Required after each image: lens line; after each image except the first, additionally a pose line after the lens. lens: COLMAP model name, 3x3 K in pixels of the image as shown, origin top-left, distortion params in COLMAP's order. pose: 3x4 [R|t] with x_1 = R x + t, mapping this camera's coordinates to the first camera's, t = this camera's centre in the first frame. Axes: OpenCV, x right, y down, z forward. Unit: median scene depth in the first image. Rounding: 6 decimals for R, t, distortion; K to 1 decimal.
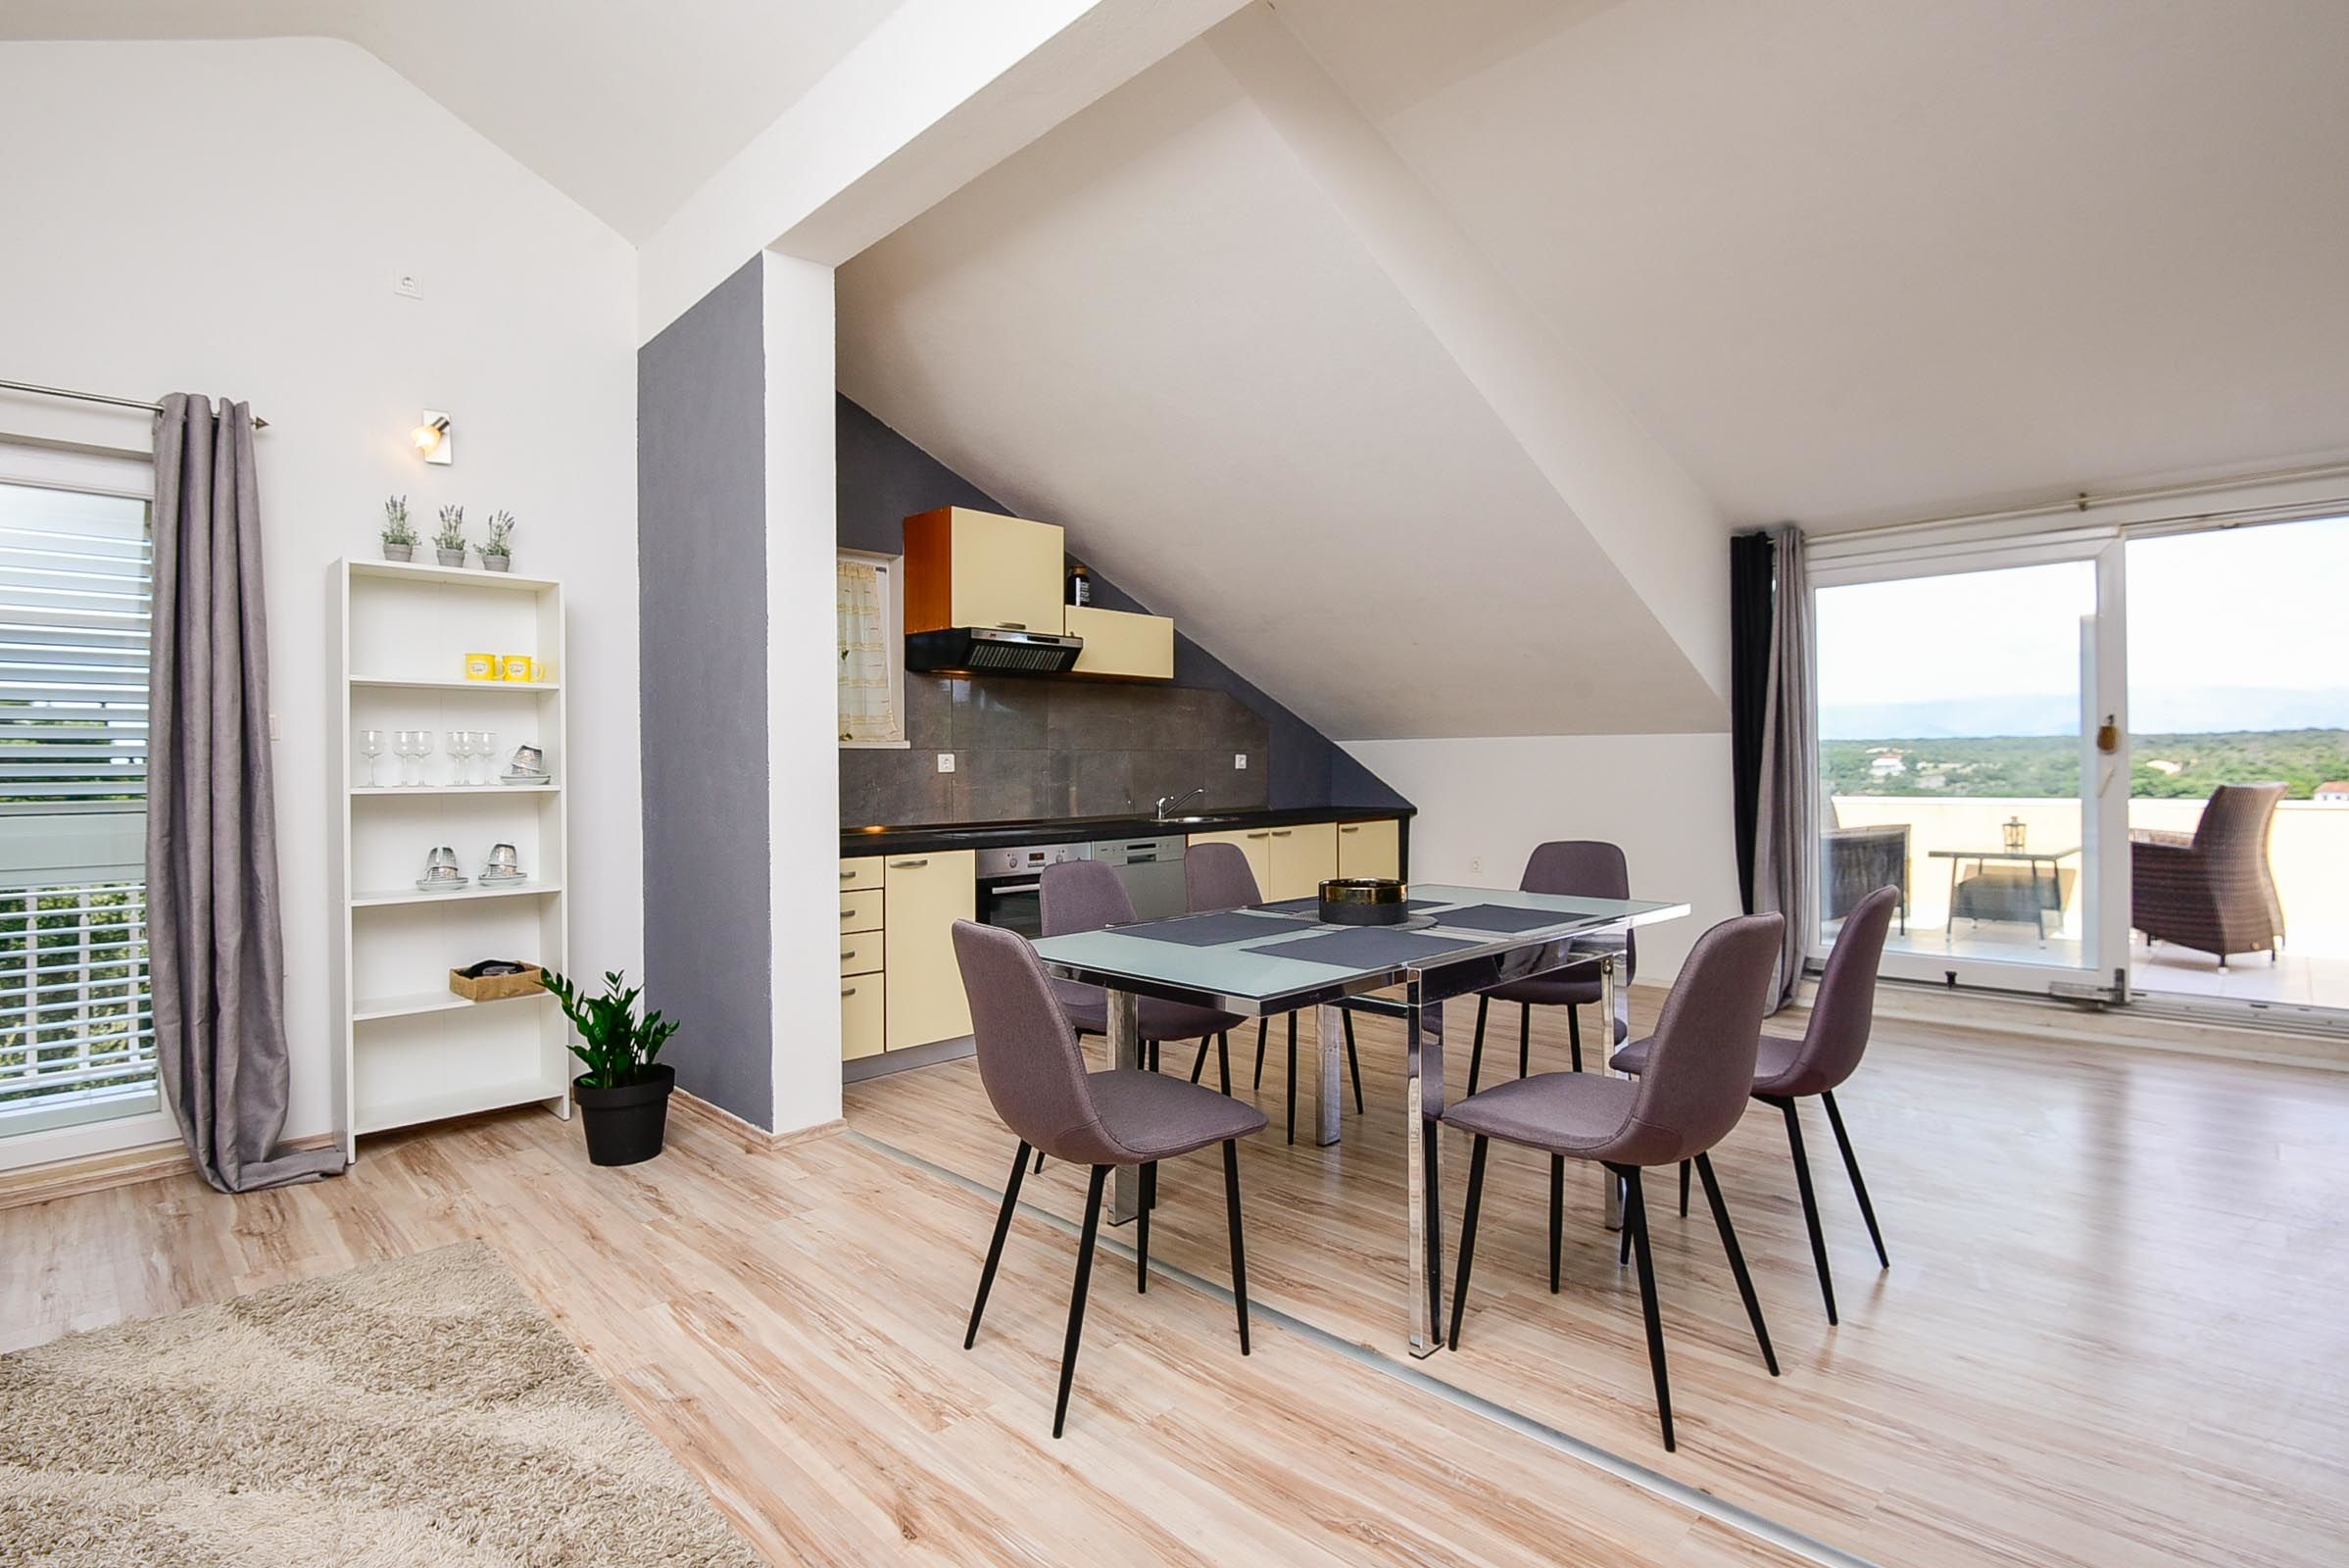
lens RADIAL K [[1123.9, 0, 1171.5], [0, 1123.9, 768.6], [0, 0, 1]] dist [-0.008253, -0.005715]
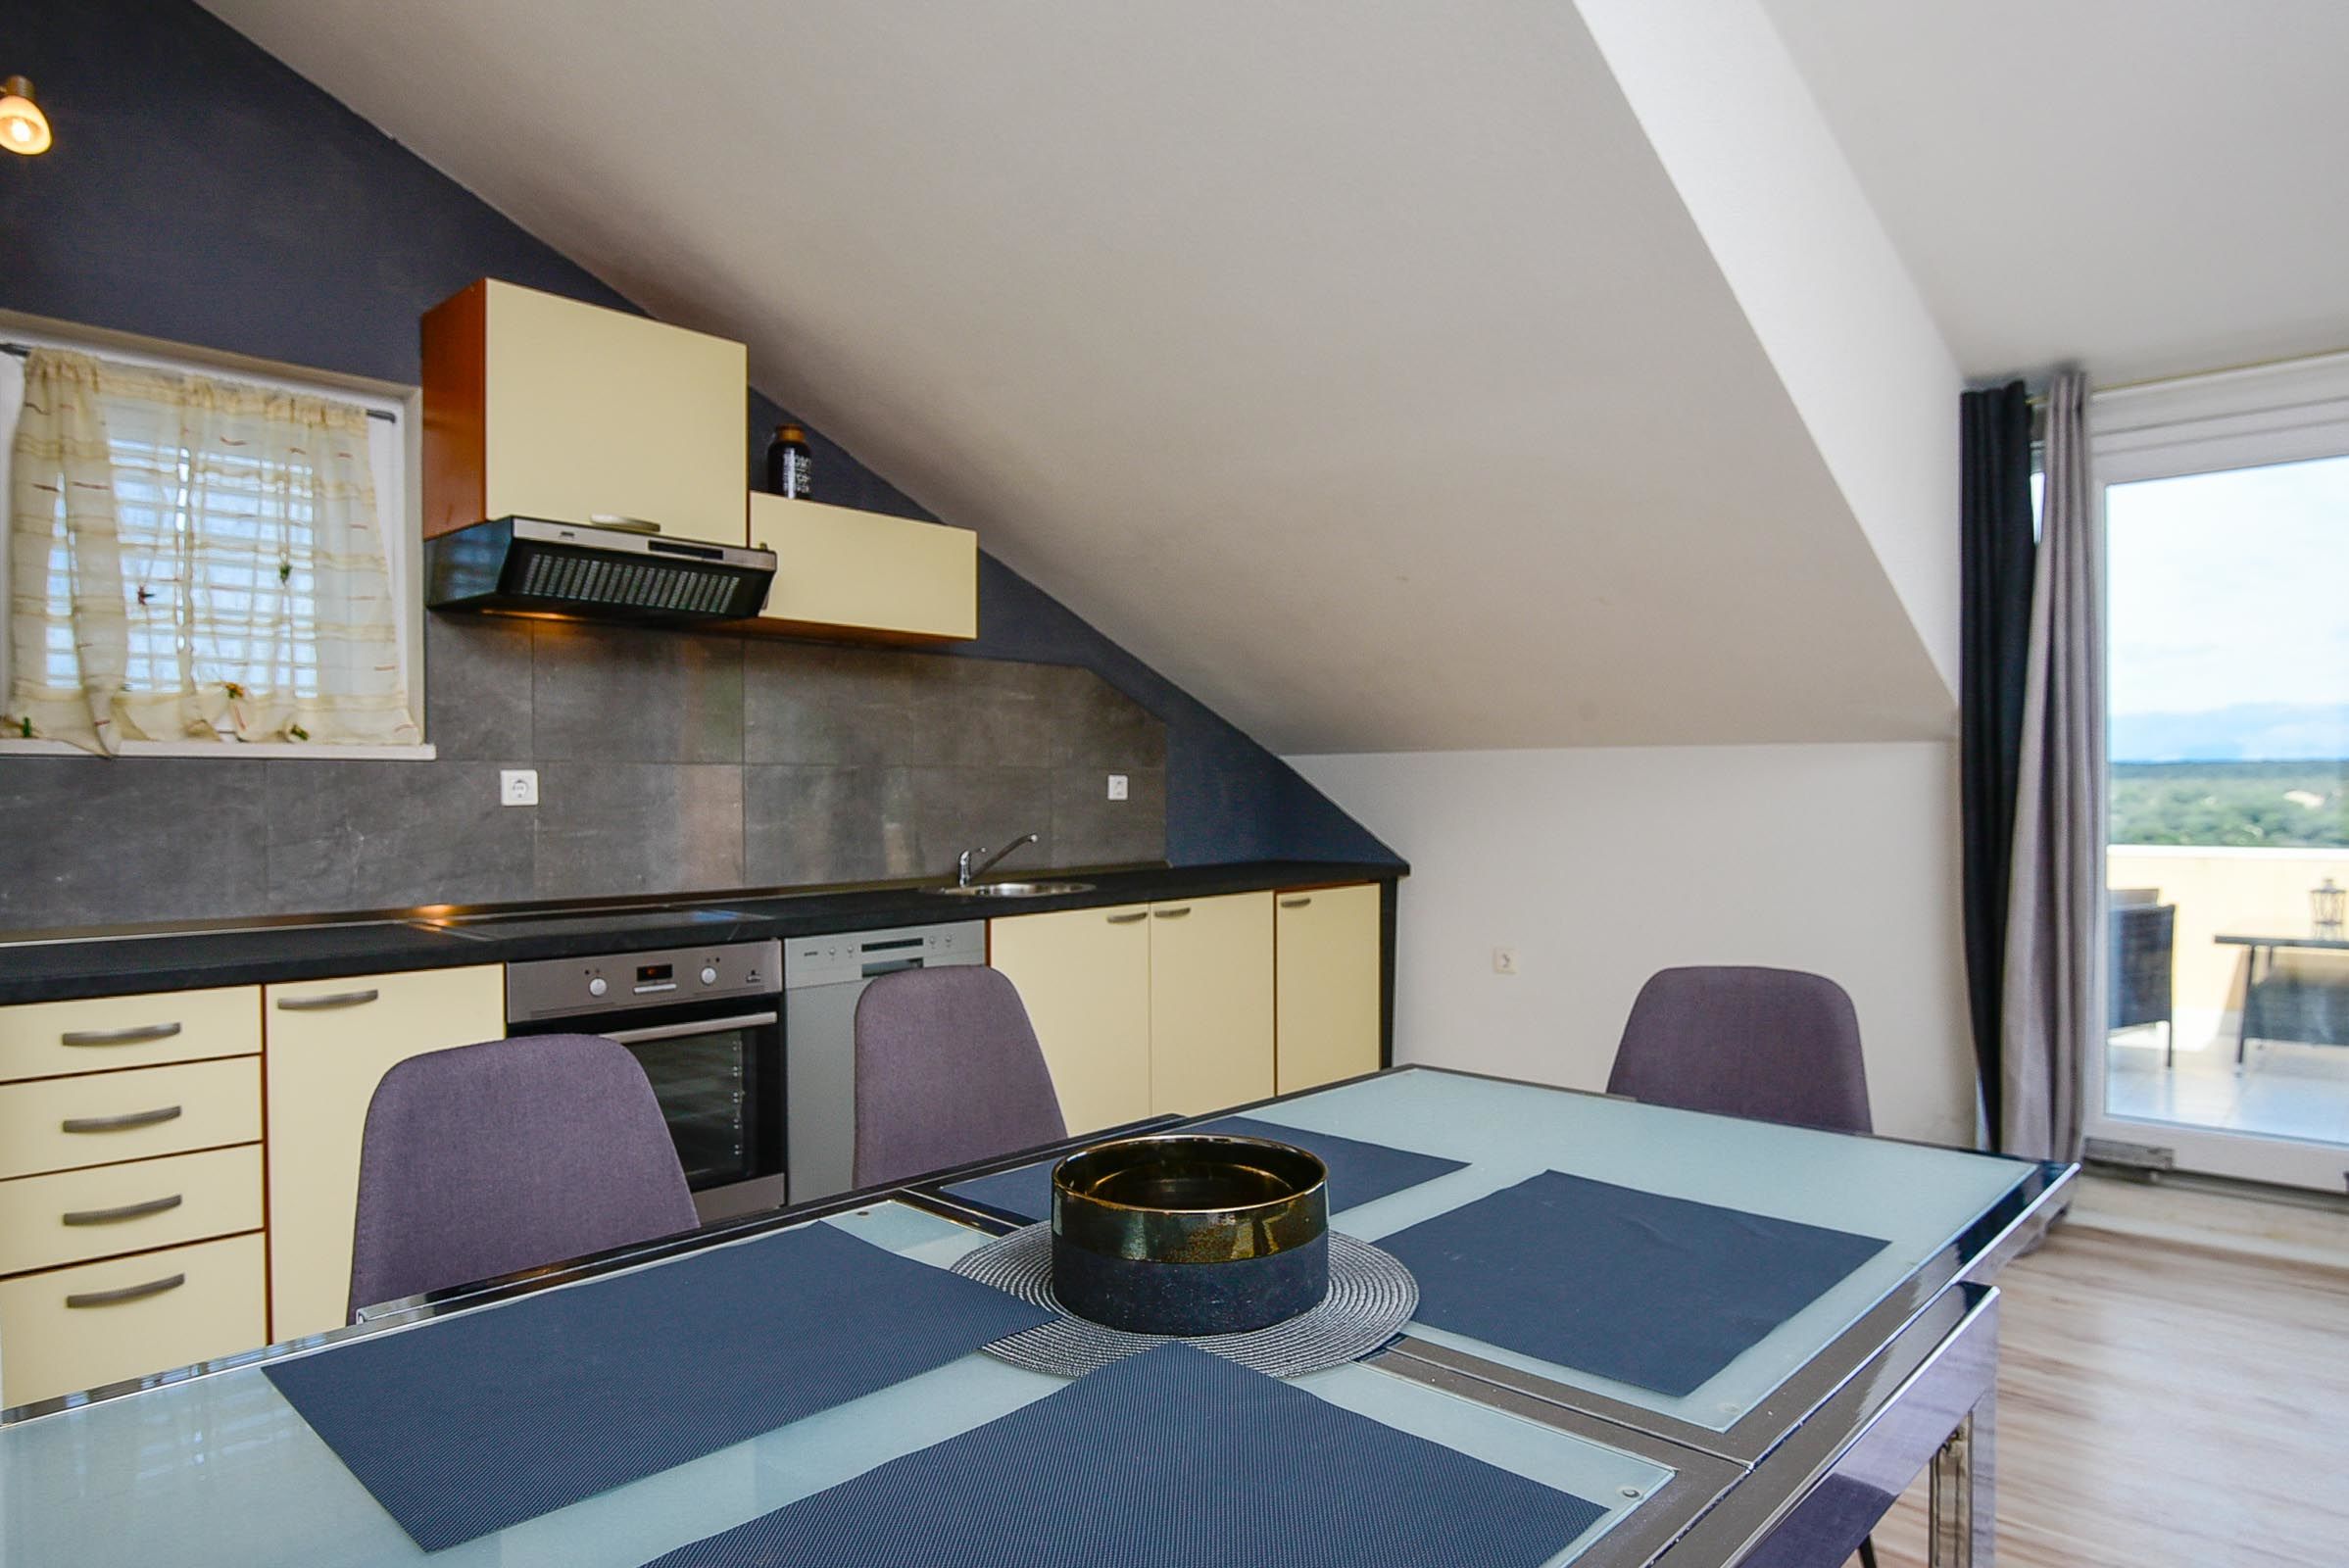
lens RADIAL K [[1376.4, 0, 1171.0], [0, 1376.4, 807.7], [0, 0, 1]] dist [-0.022665, -0.005121]
pose [[0.999401, 0.003663, 0.034427, 0.078381], [-0.003953, 0.999957, 0.008354, -0.001846], [-0.034395, -0.008485, 0.999372, 0.322430]]
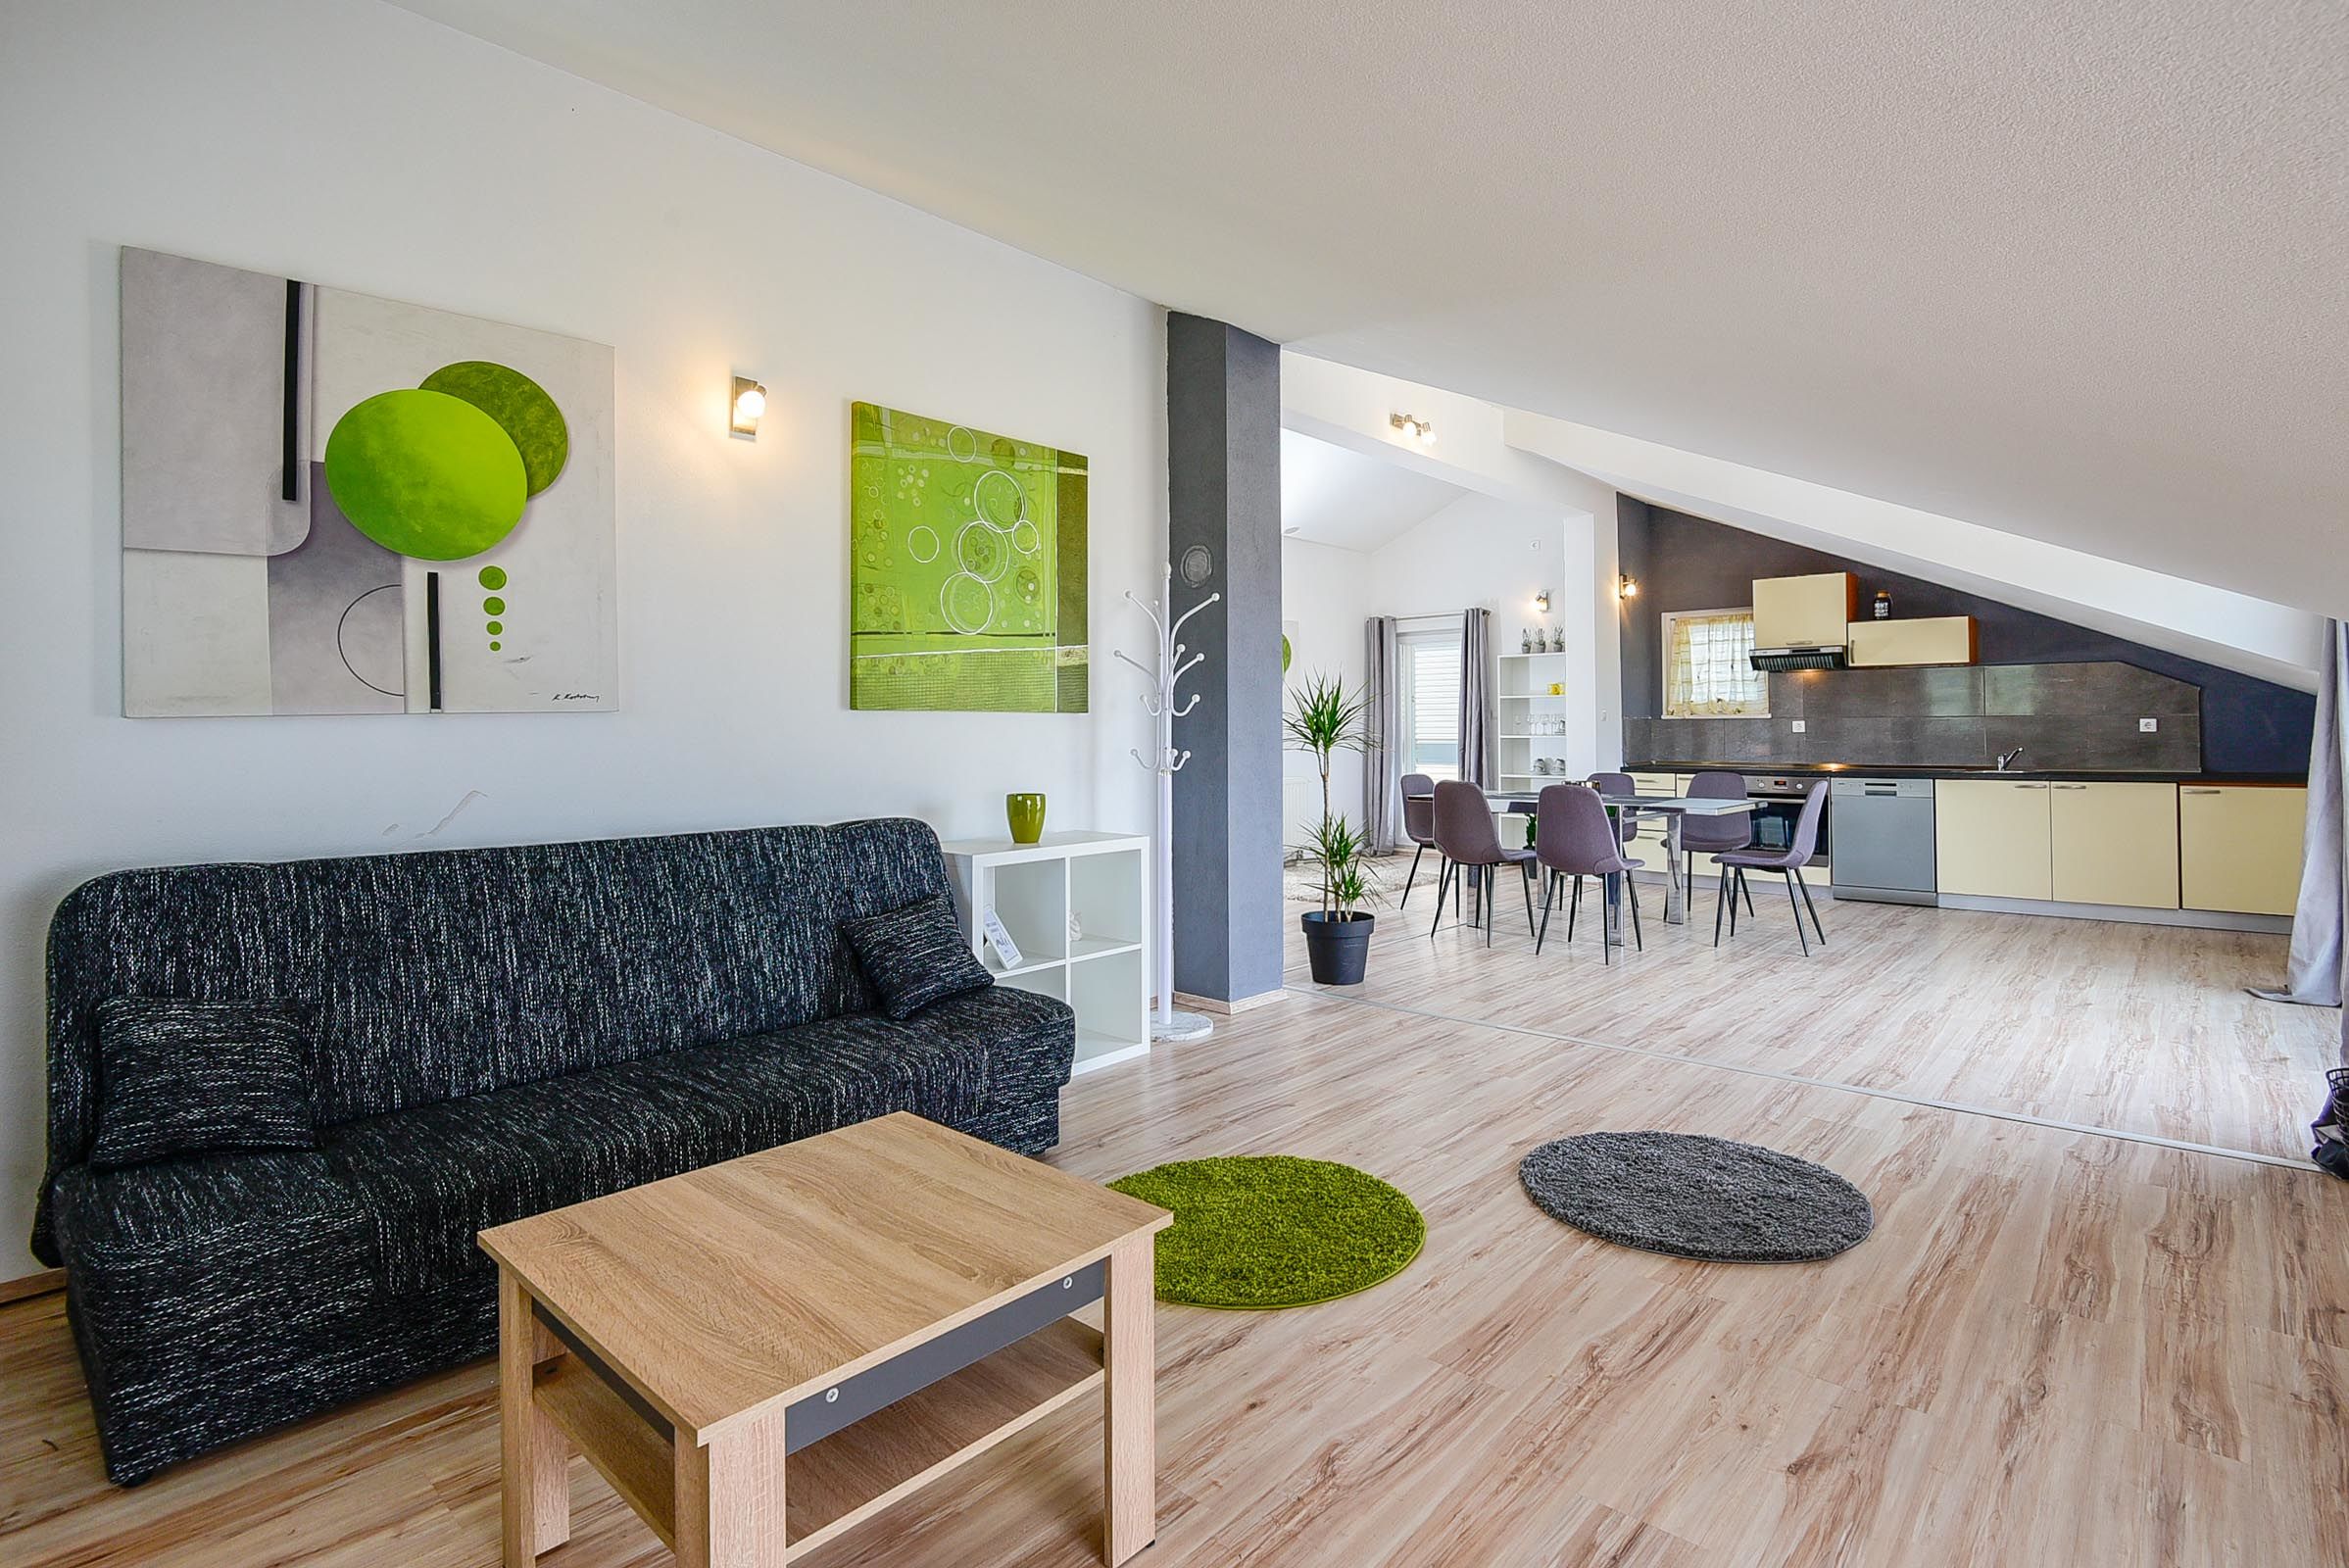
lens RADIAL K [[1123.9, 0, 1229.2], [0, 1123.9, 707.6], [0, 0, 1]] dist [-0.008253, -0.005715]
pose [[0.065922, -0.010051, -0.997774, 1.291210], [0.000730, 0.999949, -0.010025, -0.015551], [0.997824, -0.000067, 0.065926, 0.056650]]
